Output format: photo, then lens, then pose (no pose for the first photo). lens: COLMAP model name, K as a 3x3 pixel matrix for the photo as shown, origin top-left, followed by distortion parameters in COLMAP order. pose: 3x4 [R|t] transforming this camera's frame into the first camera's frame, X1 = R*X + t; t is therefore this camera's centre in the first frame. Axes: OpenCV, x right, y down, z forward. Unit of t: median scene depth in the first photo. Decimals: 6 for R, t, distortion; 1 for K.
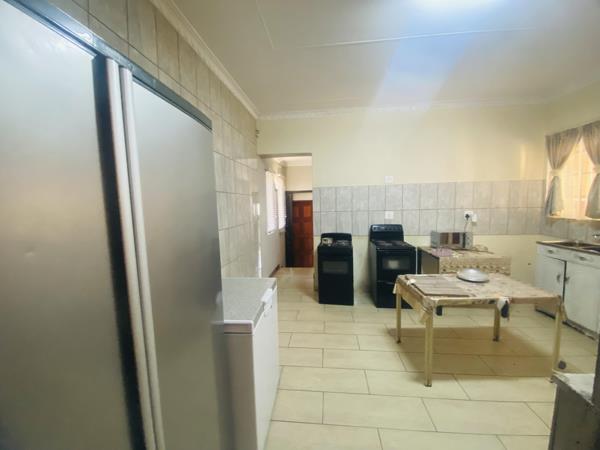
lens RADIAL K [[242.3, 0, 297.4], [0, 242.3, 224.3], [0, 0, 1]] dist [0.034024, -0.028598]
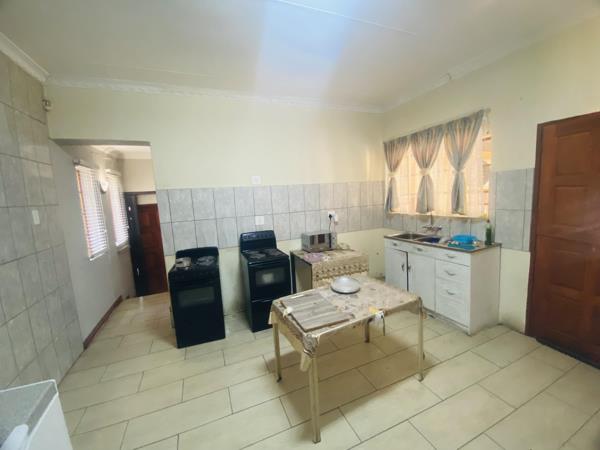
lens RADIAL K [[242.3, 0, 297.4], [0, 242.3, 224.3], [0, 0, 1]] dist [0.034024, -0.028598]
pose [[0.875795, -0.083224, 0.475455, 0.084296], [0.077998, 0.996479, 0.030751, -0.043715], [-0.476340, 0.010153, 0.879202, 0.171848]]
